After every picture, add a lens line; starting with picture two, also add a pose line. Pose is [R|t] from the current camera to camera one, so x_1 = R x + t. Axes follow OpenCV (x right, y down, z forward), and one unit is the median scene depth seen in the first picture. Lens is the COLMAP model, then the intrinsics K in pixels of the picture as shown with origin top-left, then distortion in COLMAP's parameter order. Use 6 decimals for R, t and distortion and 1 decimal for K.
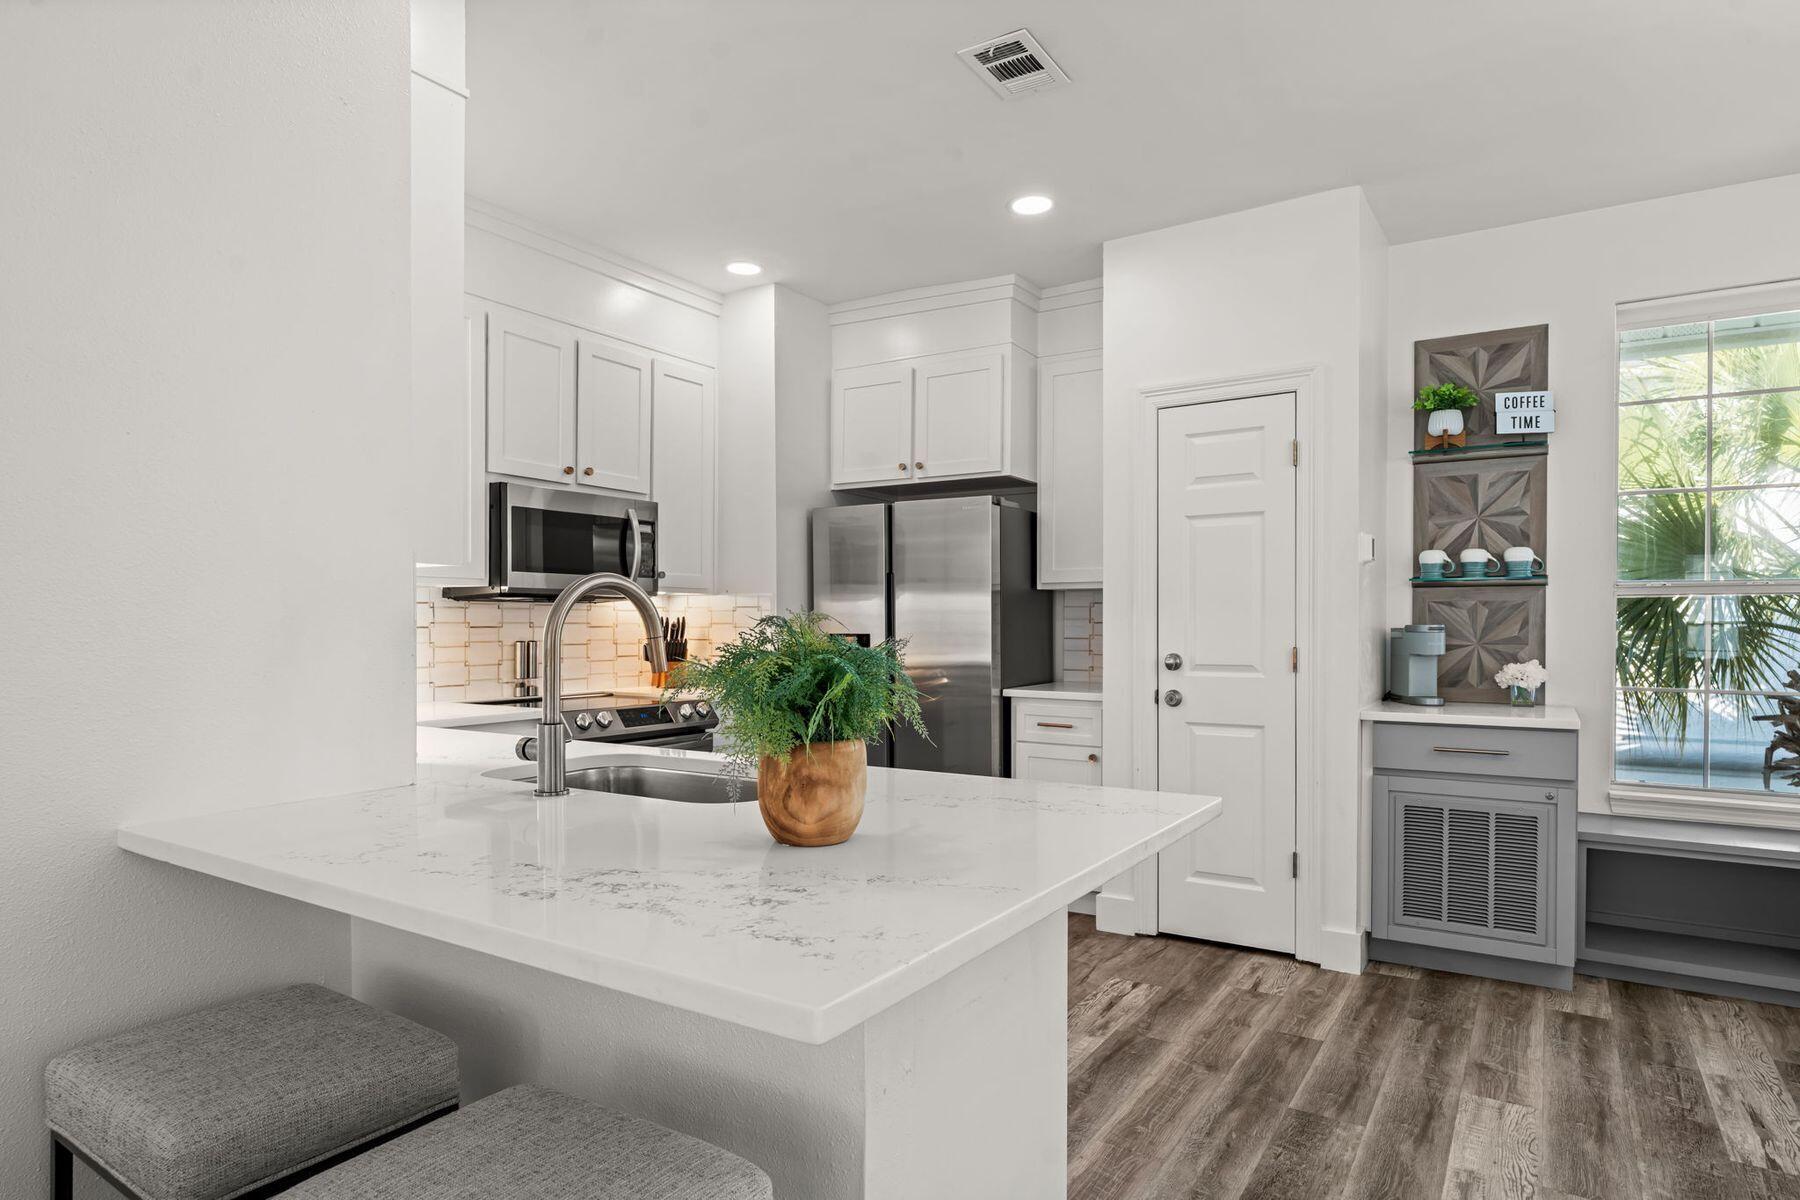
lens RADIAL K [[997.8, 0, 905.0], [0, 997.8, 635.1], [0, 0, 1]] dist [-0.006180, 0.001169]
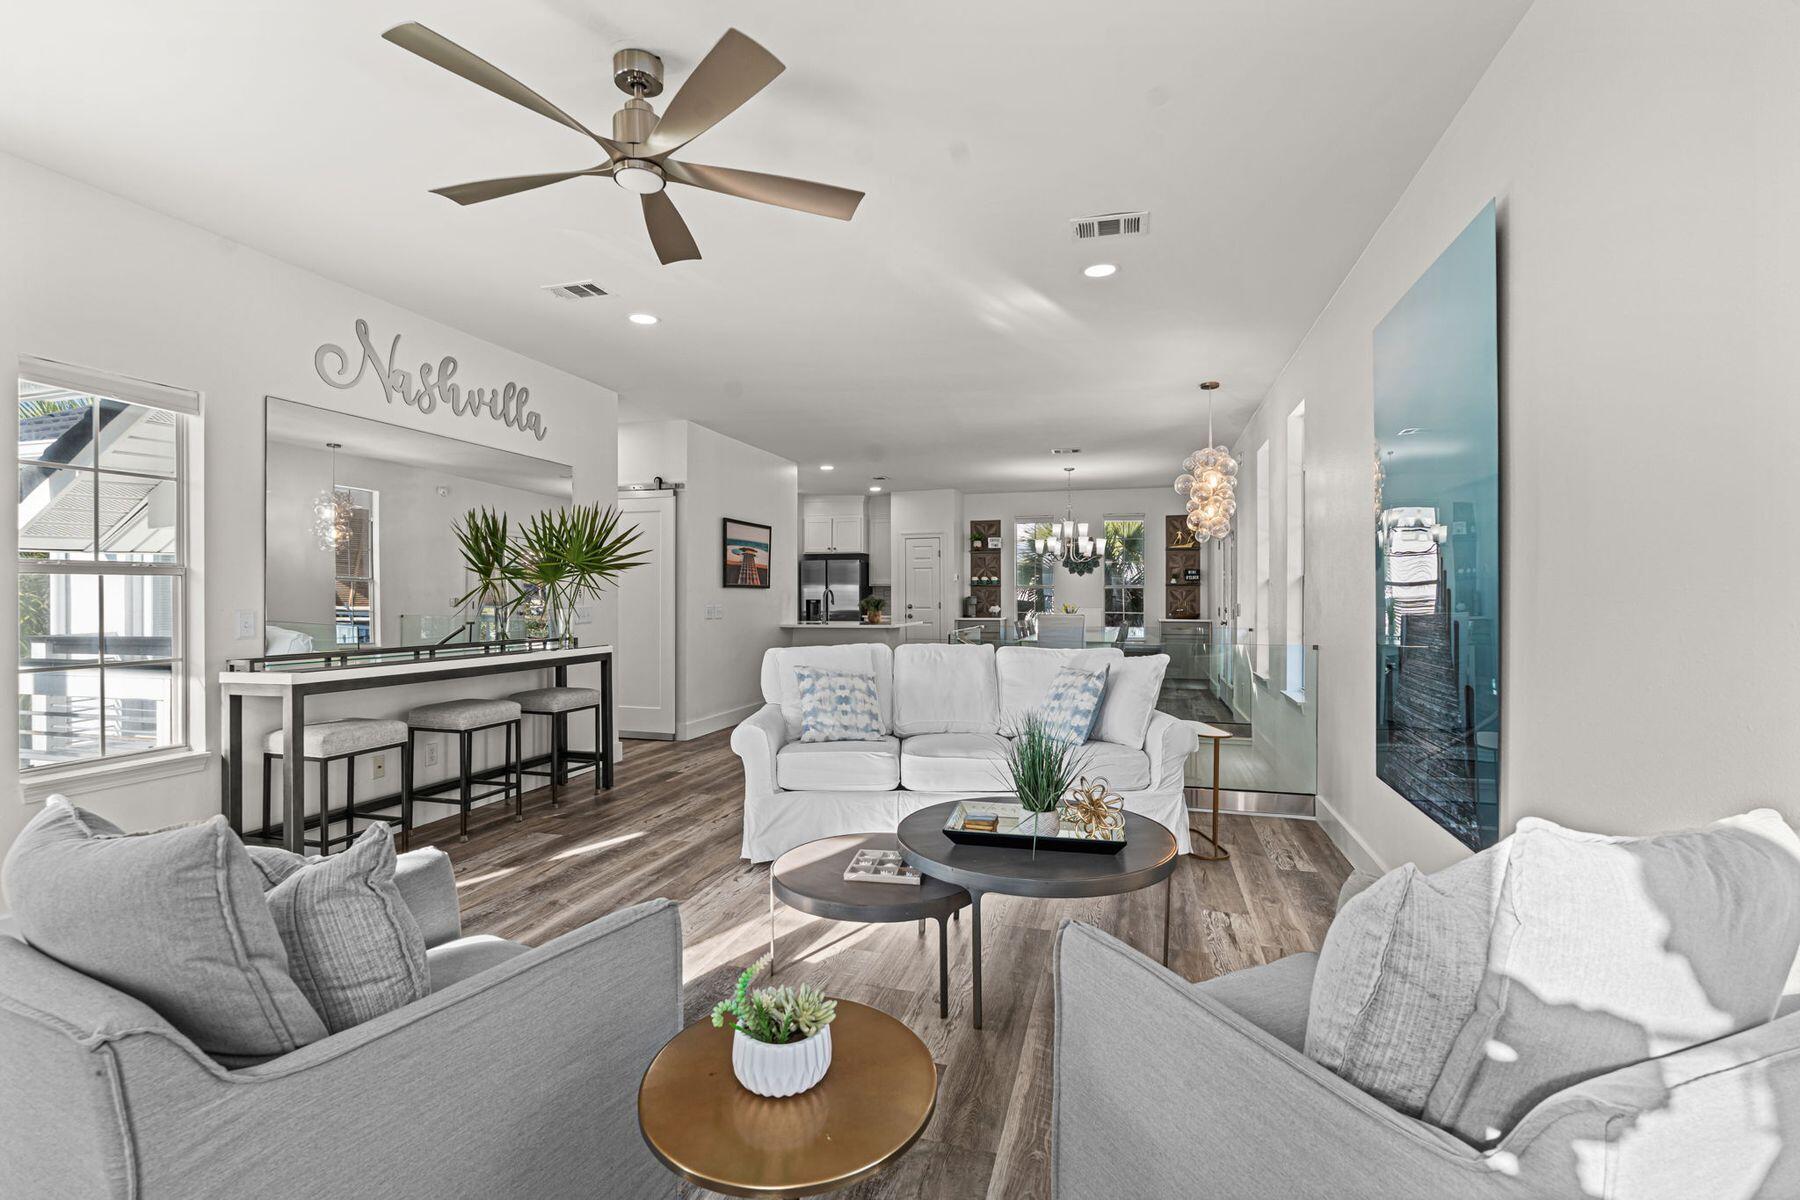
lens RADIAL K [[801.4, 0, 890.7], [0, 801.4, 604.0], [0, 0, 1]] dist [-0.013803, -0.000165]
pose [[0.957579, -0.002720, 0.288159, -0.687211], [0.004244, 0.999980, -0.004664, 0.032835], [-0.288140, 0.005689, 0.957571, -1.912494]]
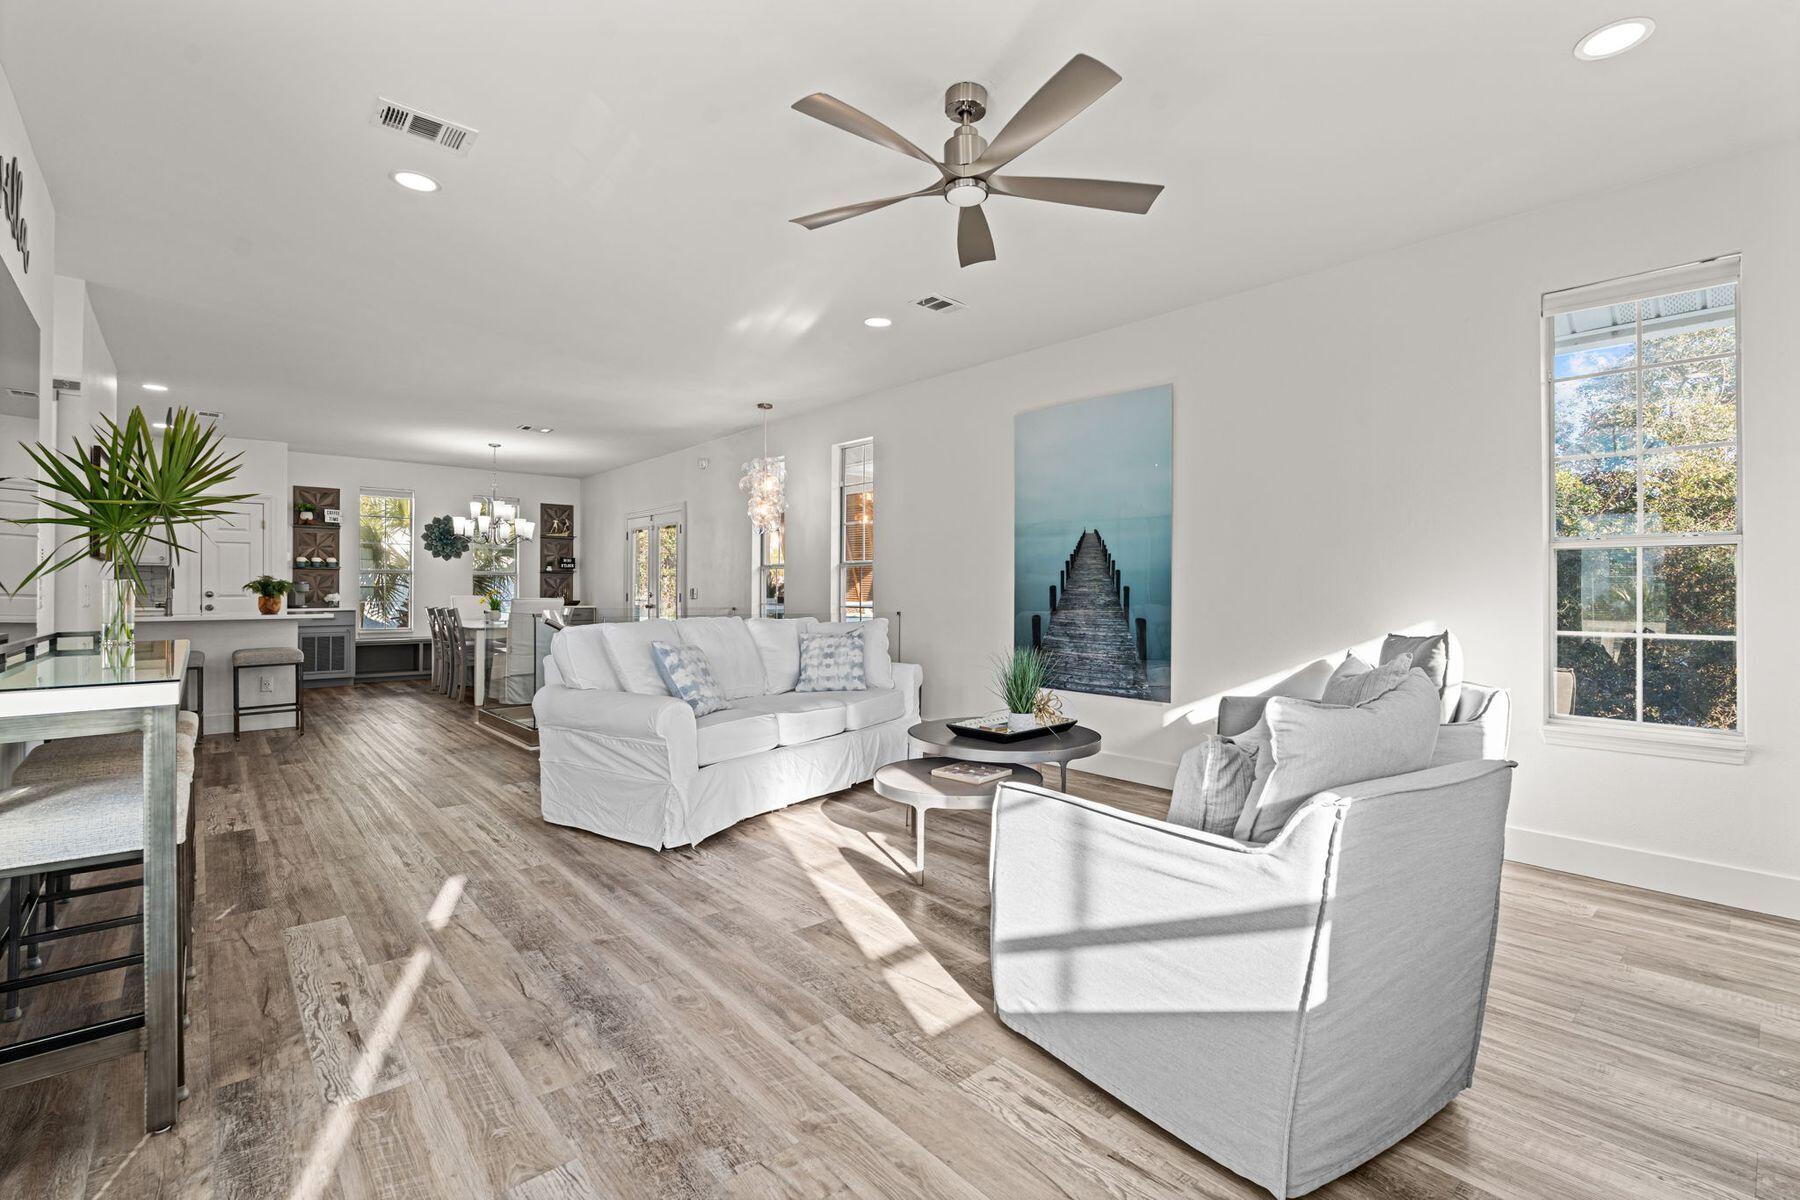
lens RADIAL K [[801.4, 0, 907.2], [0, 801.4, 585.1], [0, 0, 1]] dist [-0.013803, -0.000165]
pose [[0.260236, 0.009430, 0.965499, -1.357340], [0.012553, 0.999835, -0.013149, 0.055763], [-0.965464, 0.015542, 0.260074, -1.436017]]
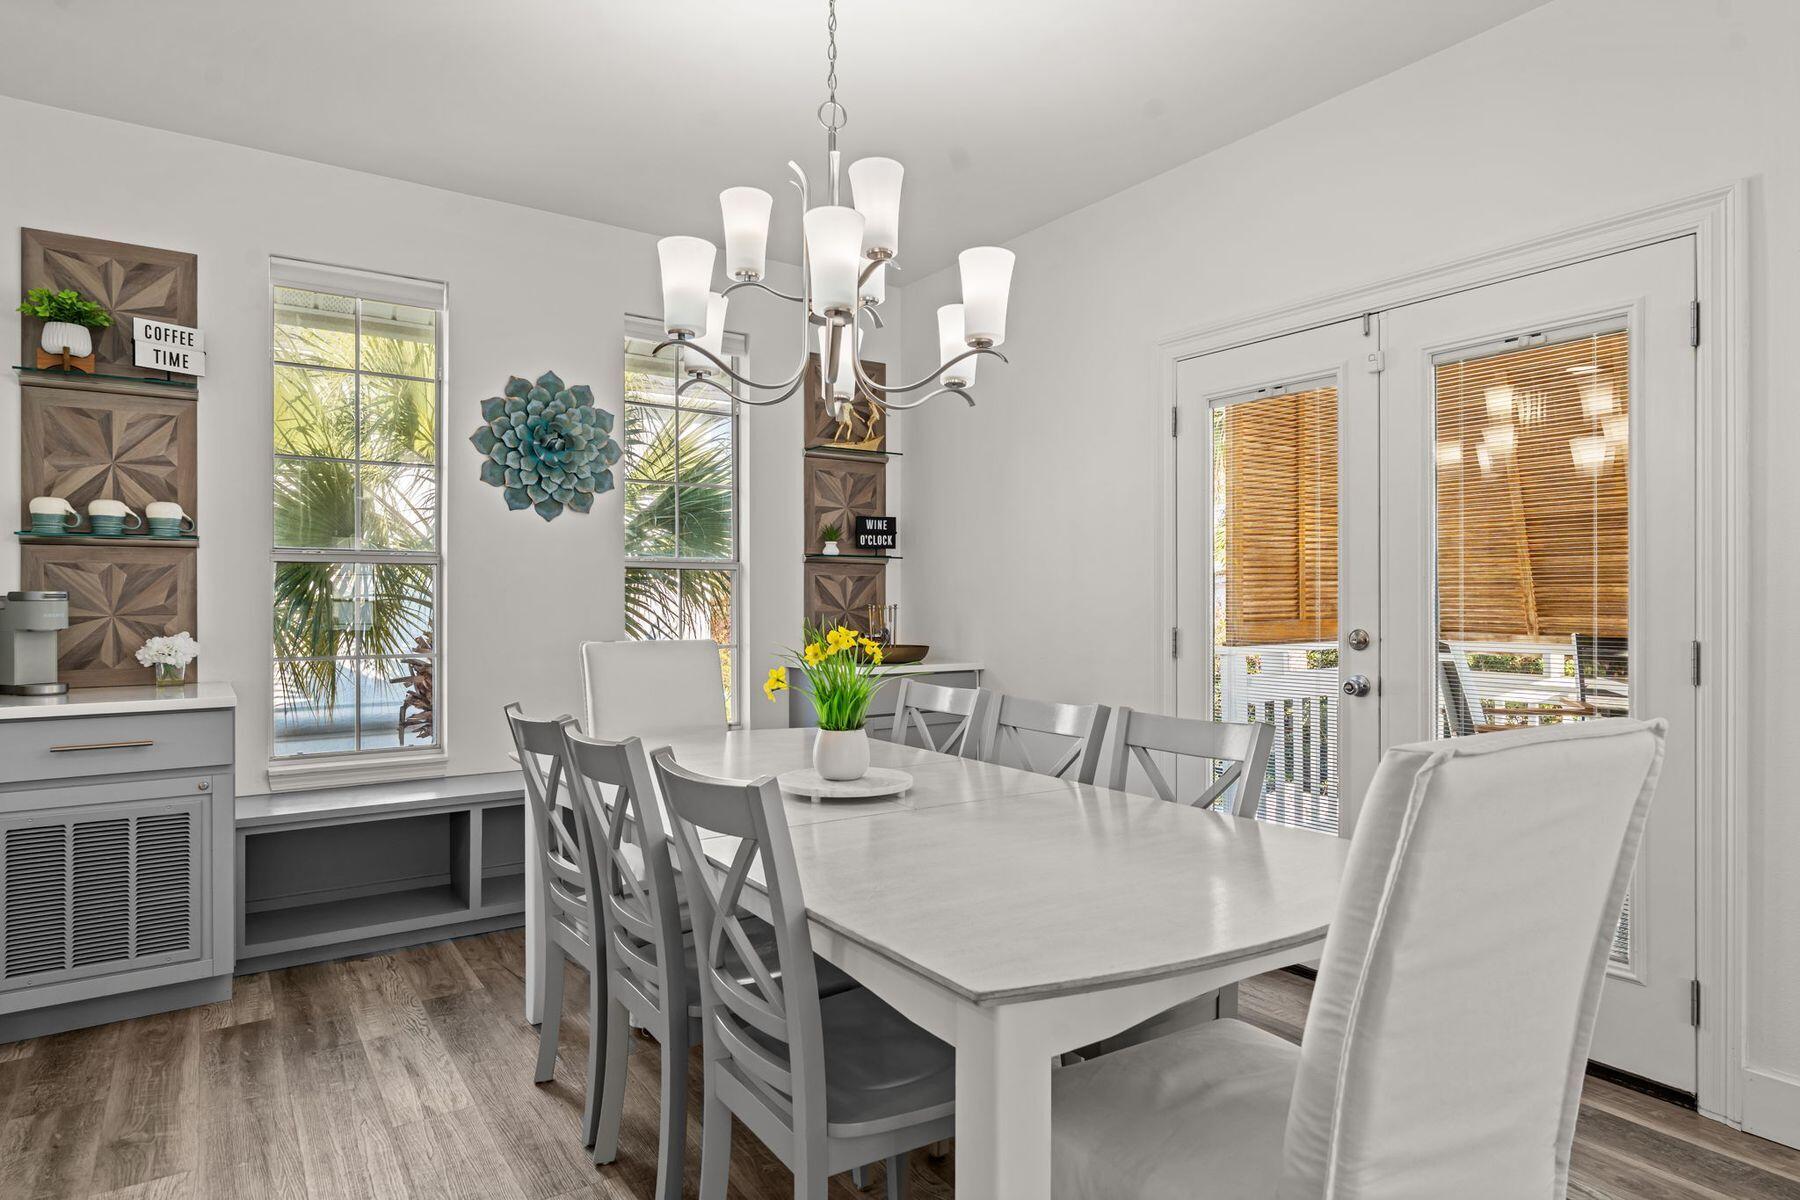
lens RADIAL K [[997.8, 0, 885.8], [0, 997.8, 600.4], [0, 0, 1]] dist [-0.006180, 0.001169]
pose [[0.387081, -0.001250, 0.922045, 0.063278], [0.013717, 0.999896, -0.004403, 0.009256], [-0.921944, 0.014352, 0.387058, 0.090641]]
